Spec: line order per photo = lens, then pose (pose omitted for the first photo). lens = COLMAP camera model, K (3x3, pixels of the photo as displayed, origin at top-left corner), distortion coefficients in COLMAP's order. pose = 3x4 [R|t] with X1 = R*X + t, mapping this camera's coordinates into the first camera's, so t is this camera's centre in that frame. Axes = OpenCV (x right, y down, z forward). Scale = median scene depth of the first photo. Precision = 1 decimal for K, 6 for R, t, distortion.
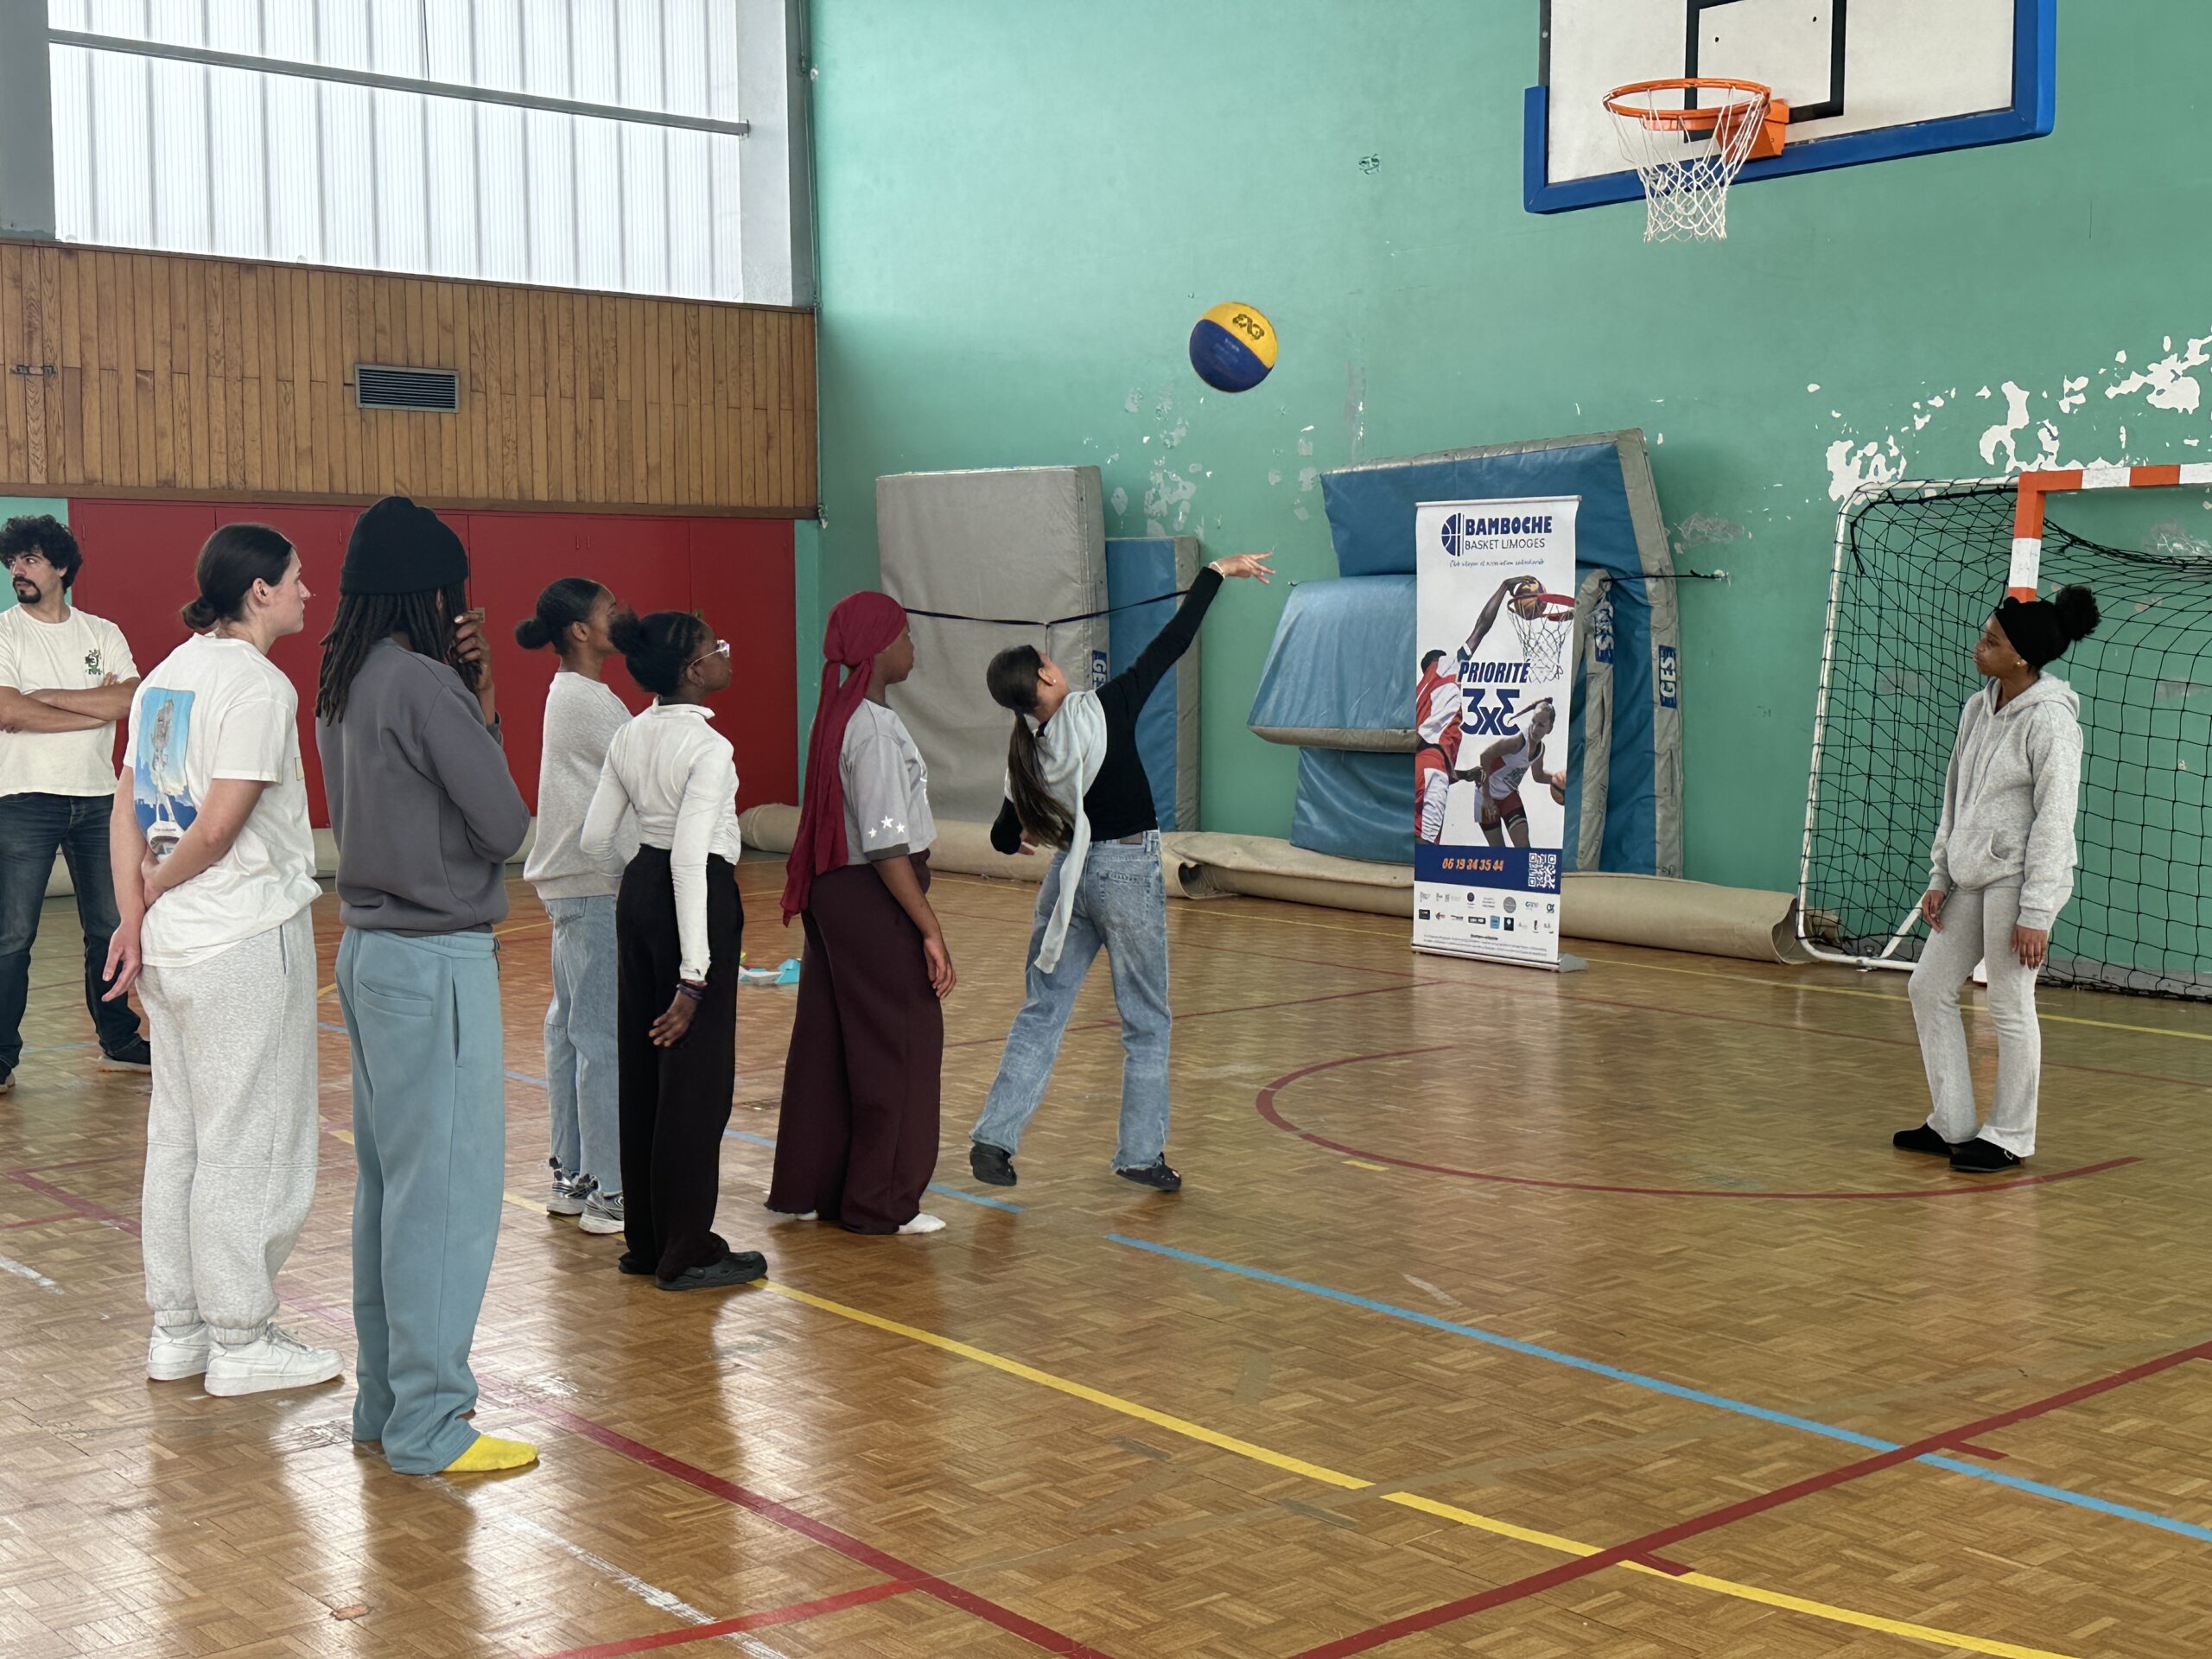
lens RADIAL K [[2715.2, 0, 1116.5], [0, 2715.2, 814.6], [0, 0, 1]] dist [0.224452, -0.528663]
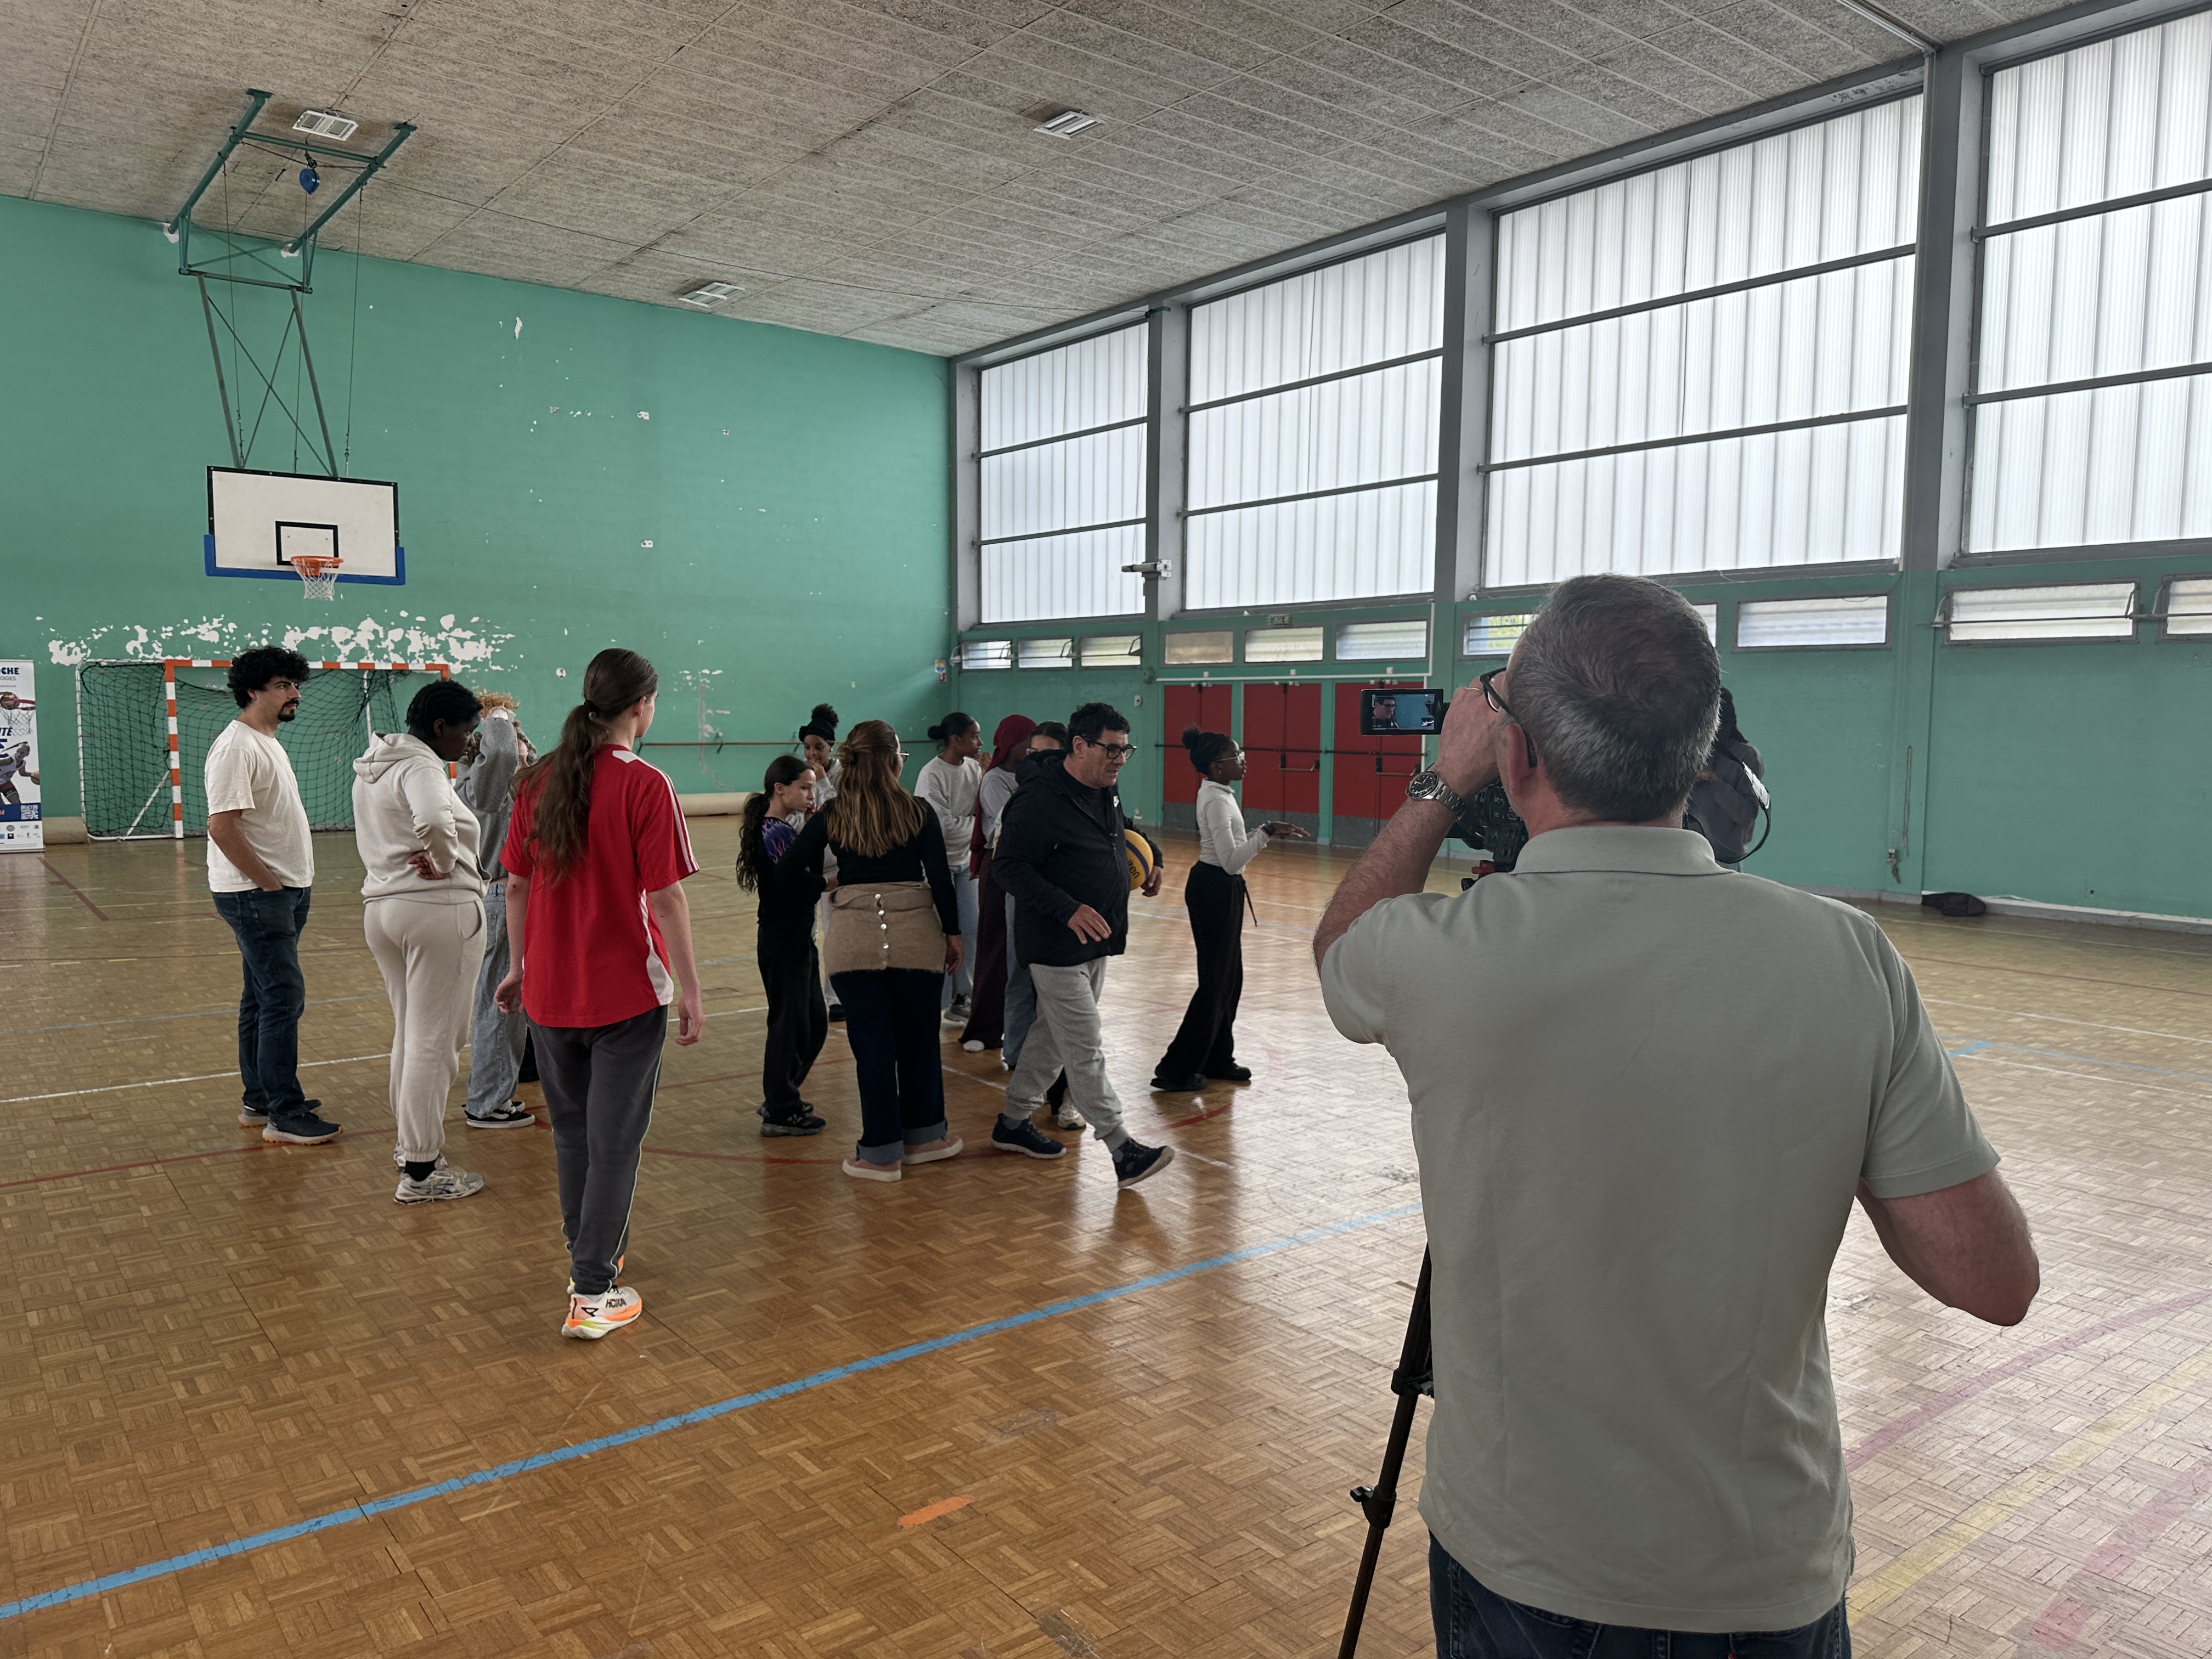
lens RADIAL K [[1565.2, 0, 1111.0], [0, 1565.2, 832.0], [0, 0, 1]] dist [0.148086, -0.176724]
pose [[0.045961, -0.081338, 0.995626, -1.238104], [0.063026, 0.994930, 0.078372, -0.013969], [-0.996953, 0.059148, 0.050854, -0.049593]]
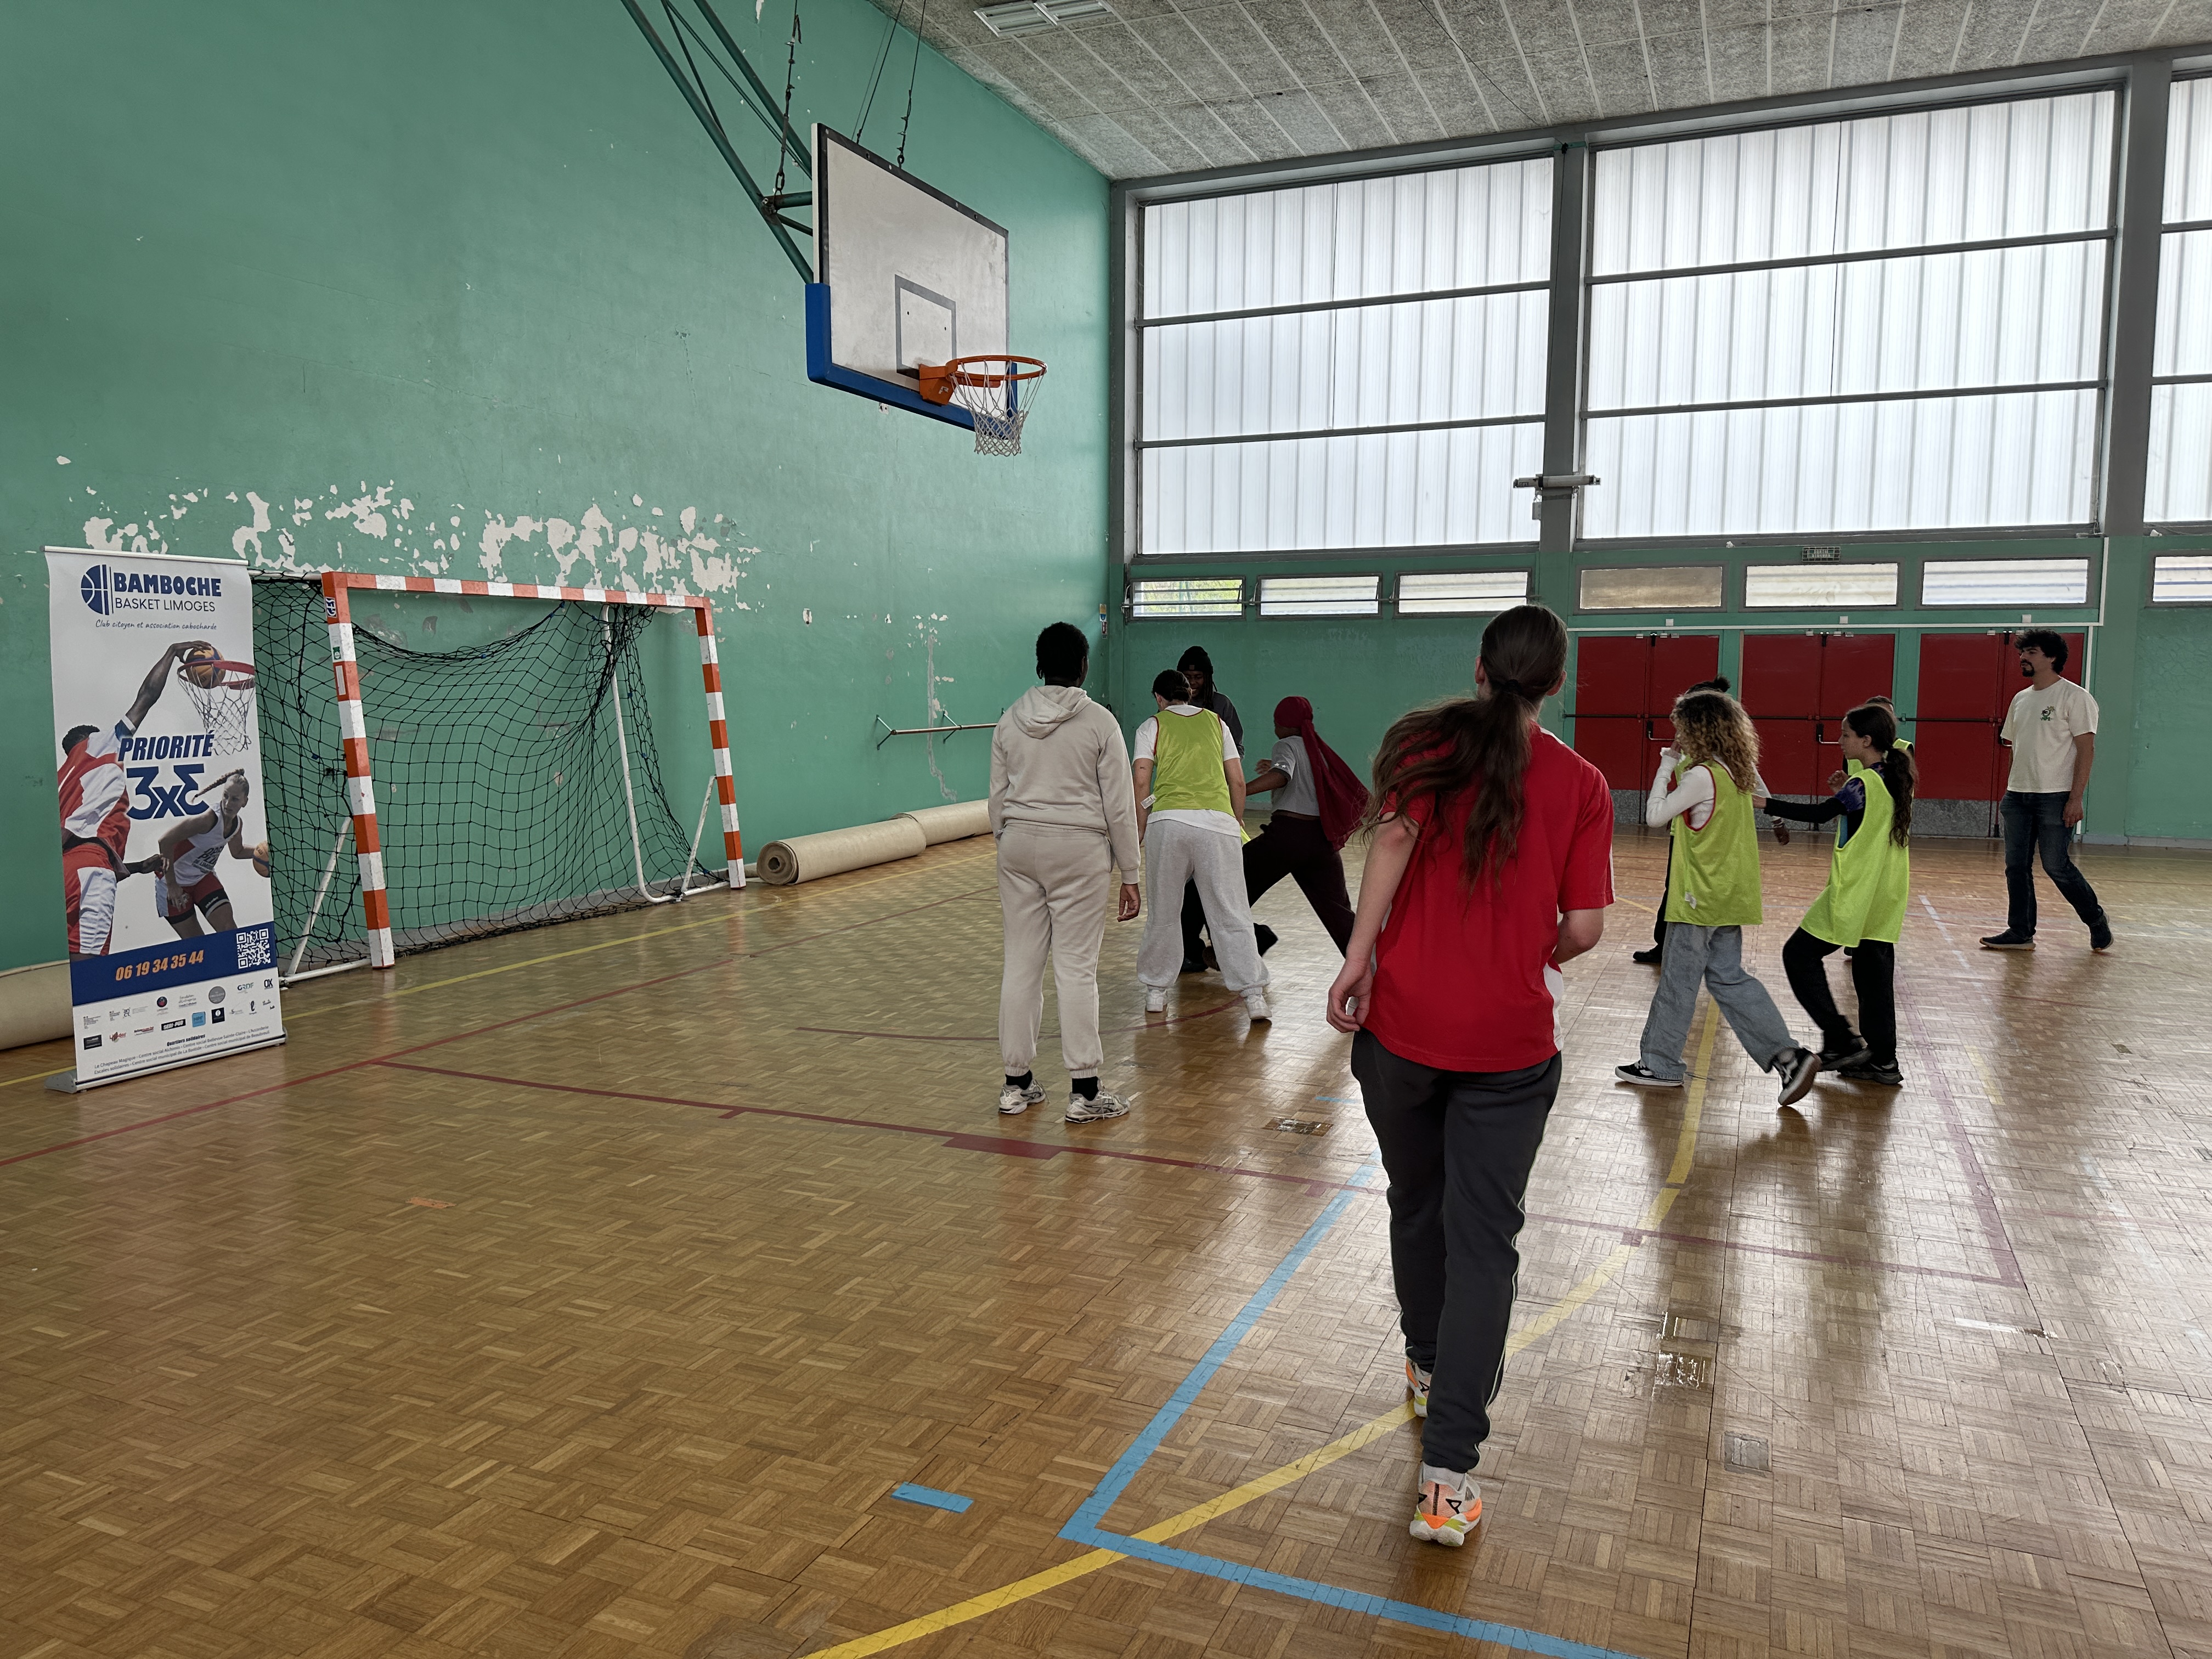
lens RADIAL K [[1535.2, 0, 1154.5], [0, 1535.2, 835.4], [0, 0, 1]] dist [0.047717, -0.081183]
pose [[-0.463163, -0.092795, 0.881402, -0.463401], [0.062017, 0.988672, 0.136678, -0.072988], [-0.884101, 0.117966, -0.452161, 0.947817]]
